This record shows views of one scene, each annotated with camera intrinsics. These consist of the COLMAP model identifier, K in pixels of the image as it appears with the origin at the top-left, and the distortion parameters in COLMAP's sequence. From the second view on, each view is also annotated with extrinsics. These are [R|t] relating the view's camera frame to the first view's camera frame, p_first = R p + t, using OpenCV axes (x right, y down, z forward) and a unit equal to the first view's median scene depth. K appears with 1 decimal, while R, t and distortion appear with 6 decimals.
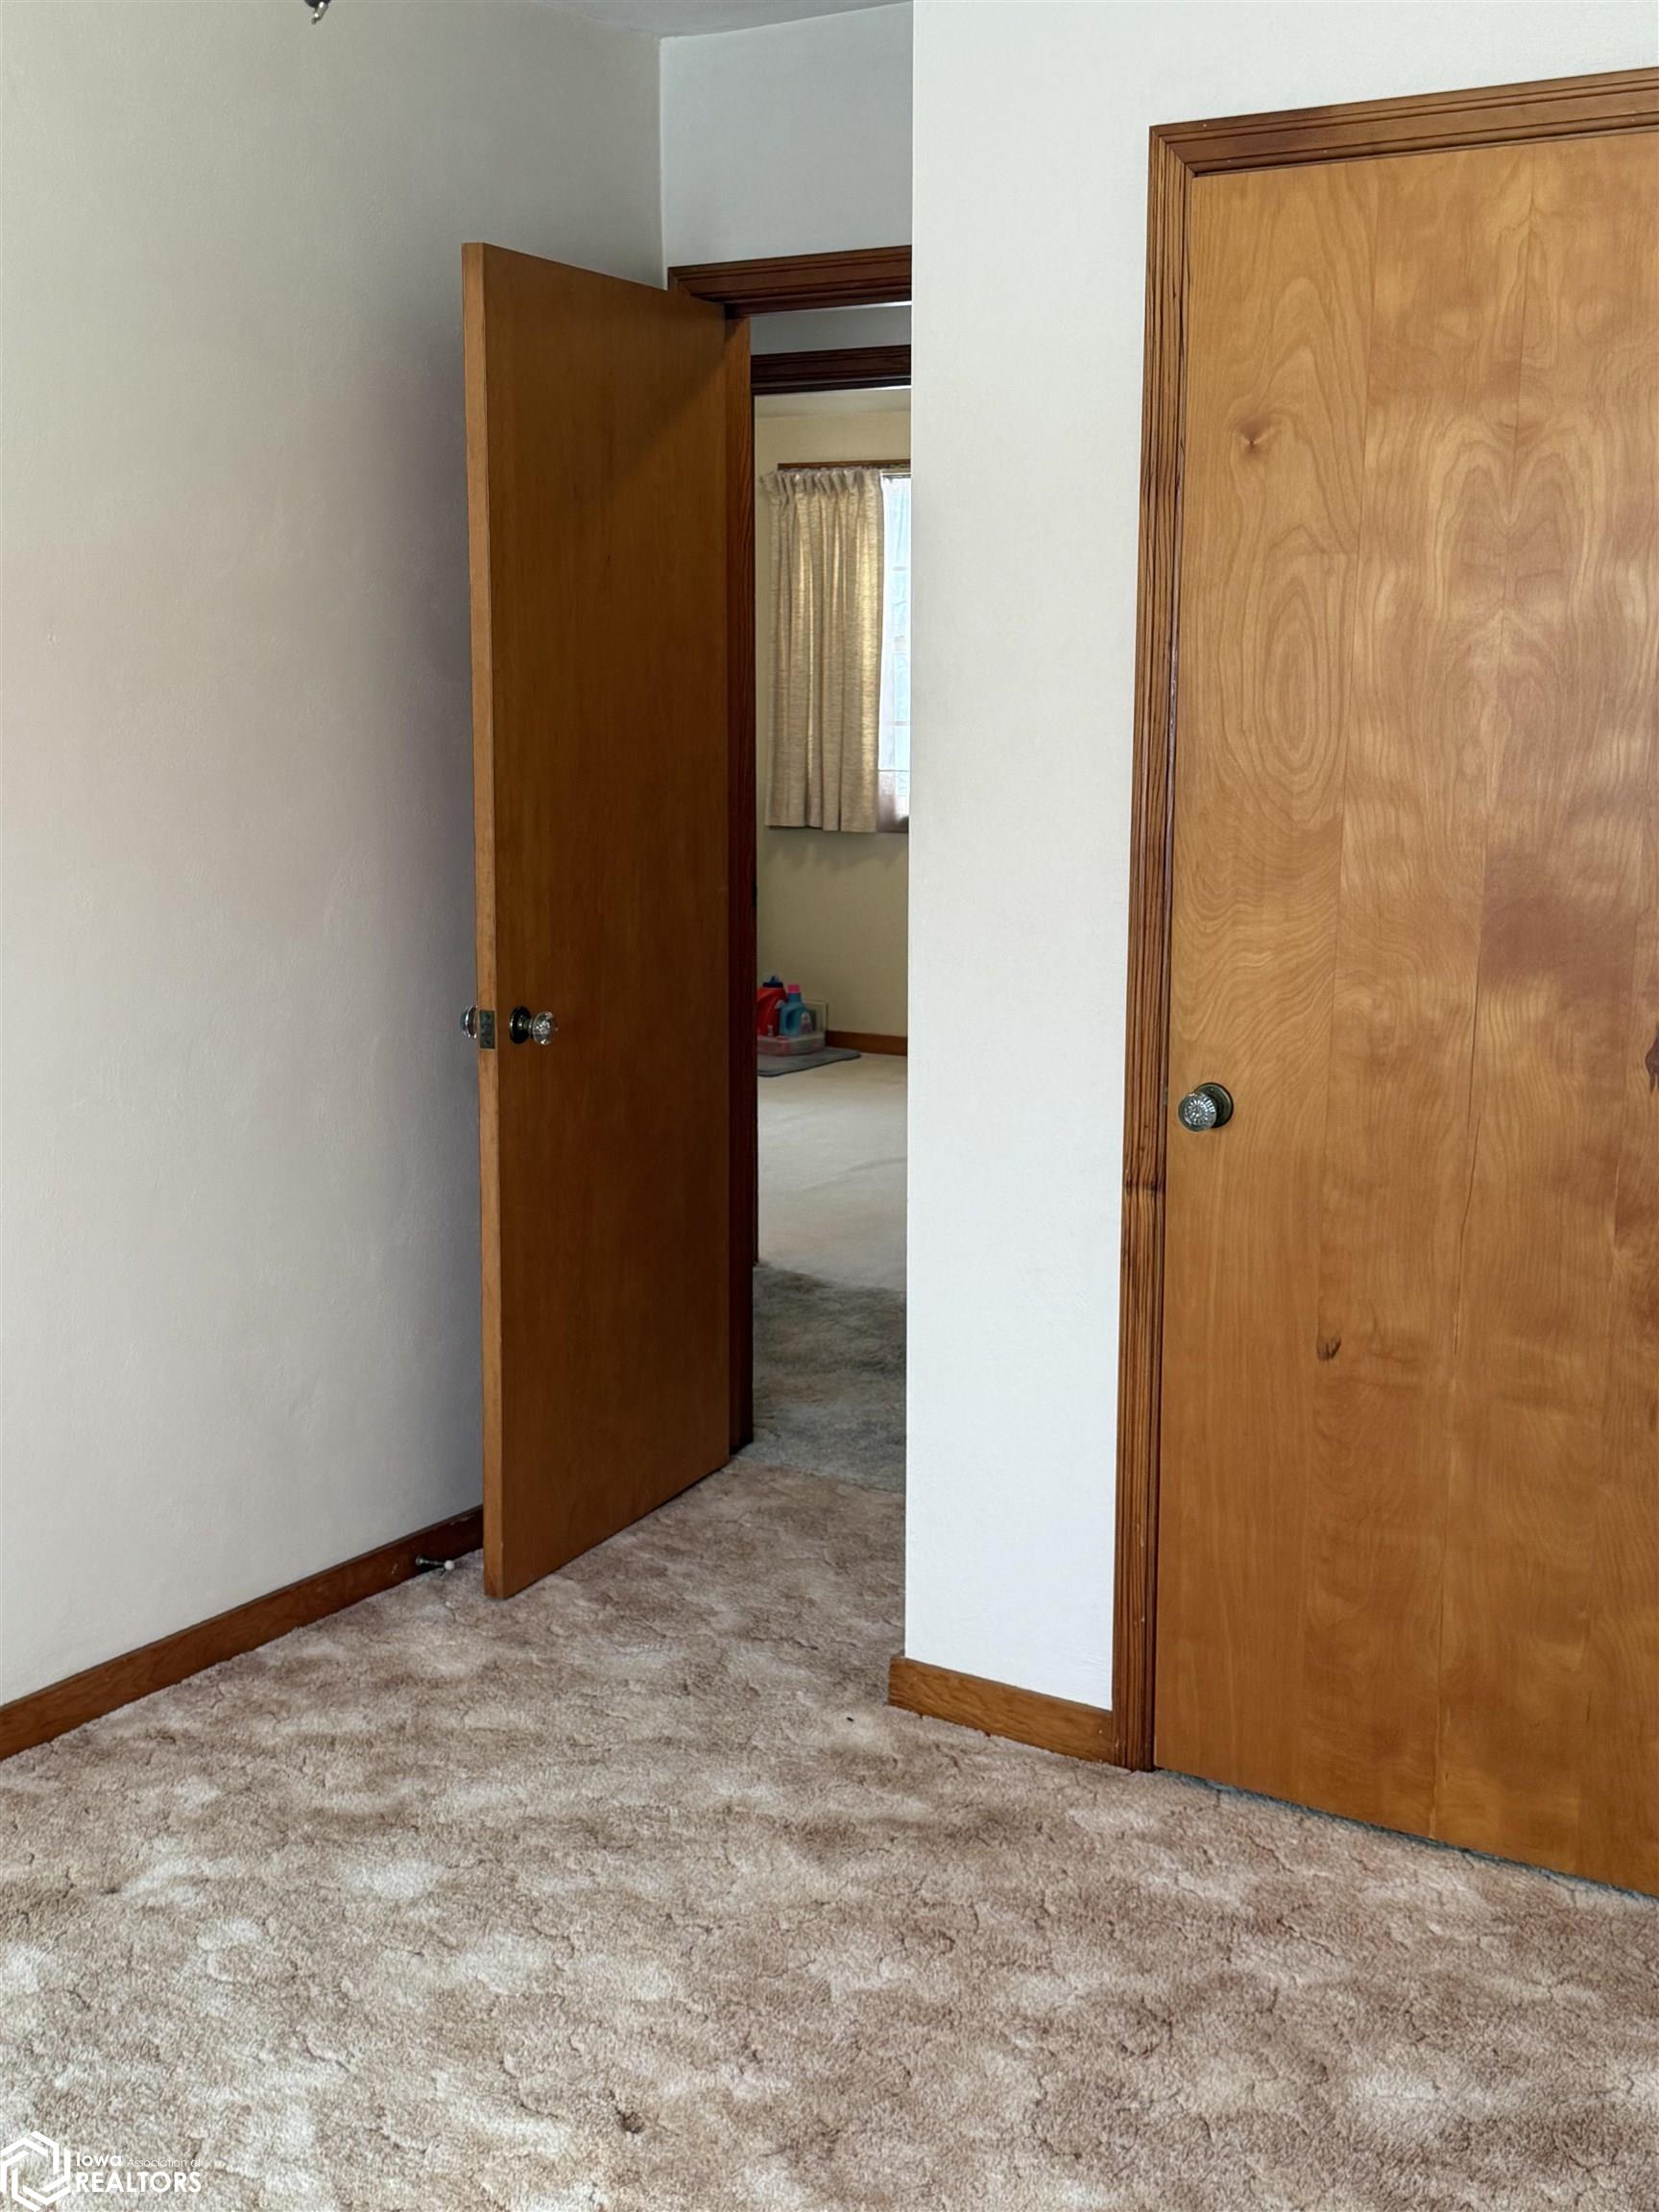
lens RADIAL K [[2690.8, 0, 833.1], [0, 2690.8, 1094.0], [0, 0, 1]] dist [0.078964, 0.000000]
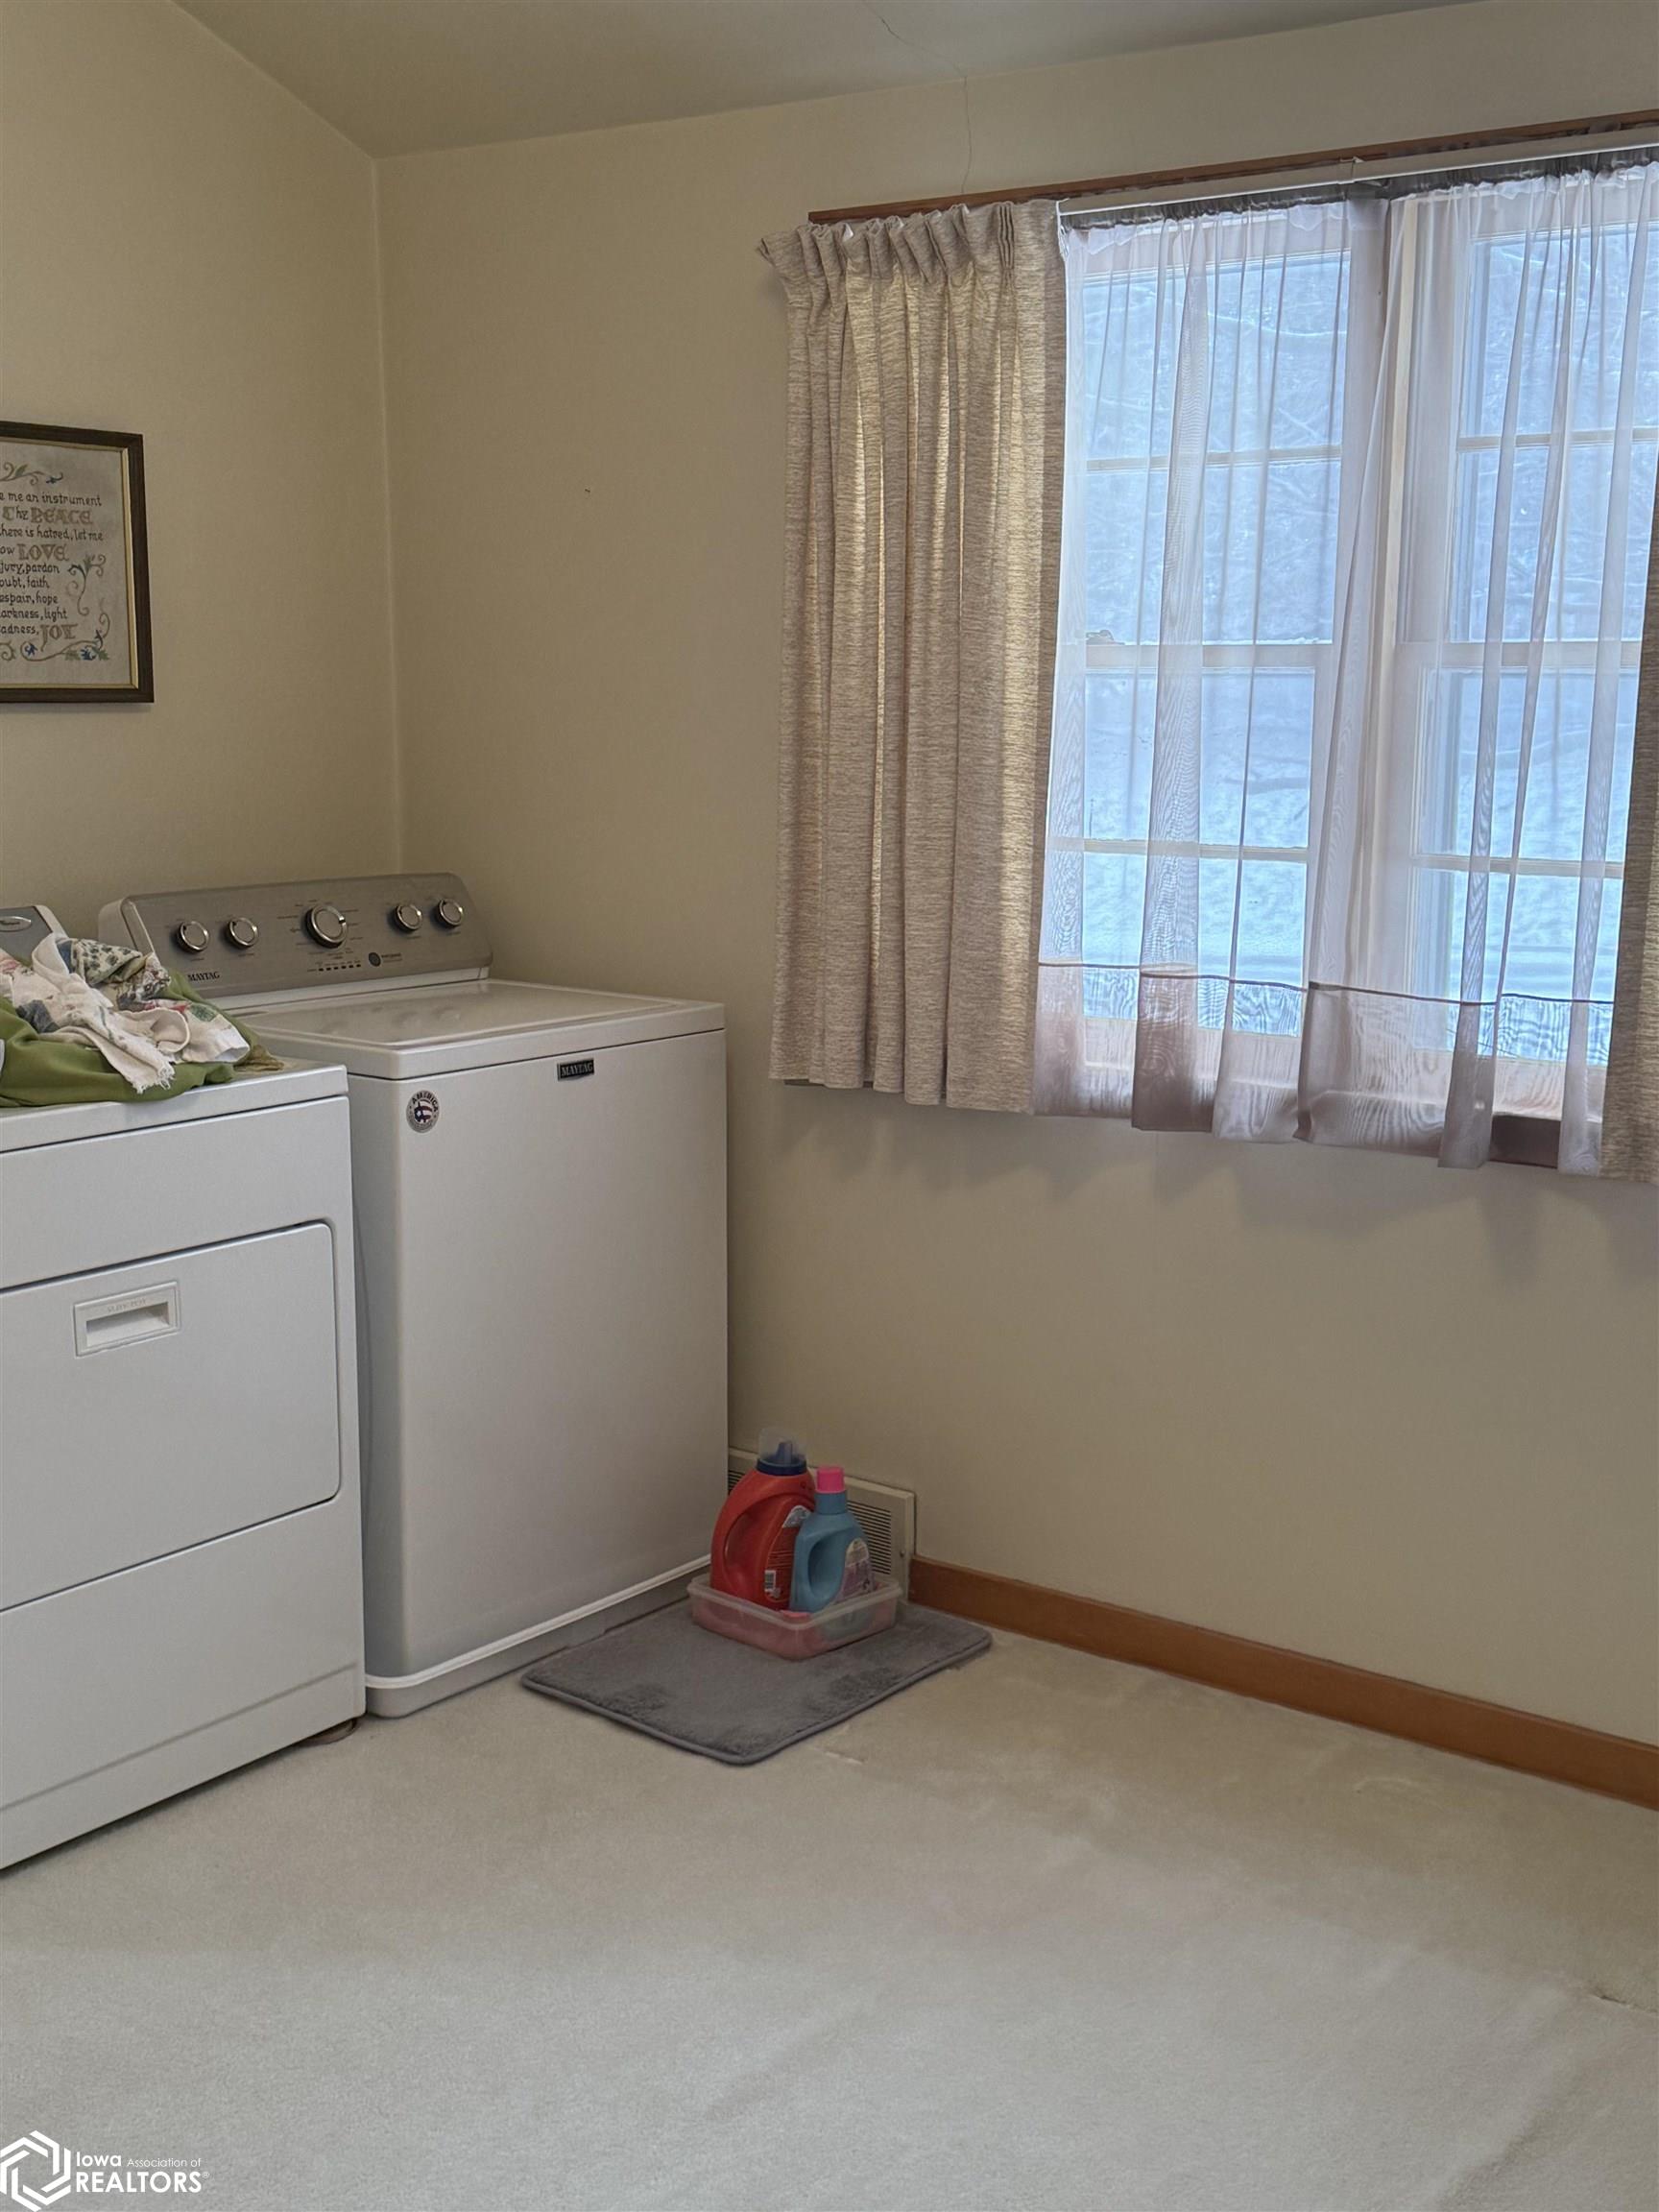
lens RADIAL K [[2690.8, 0, 825.6], [0, 2690.8, 1120.6], [0, 0, 1]] dist [0.078964, 0.000000]
pose [[0.997674, 0.012974, -0.066914, 0.011965], [-0.012260, 0.999864, 0.011070, -0.100262], [0.067048, -0.010224, 0.997697, 0.592217]]
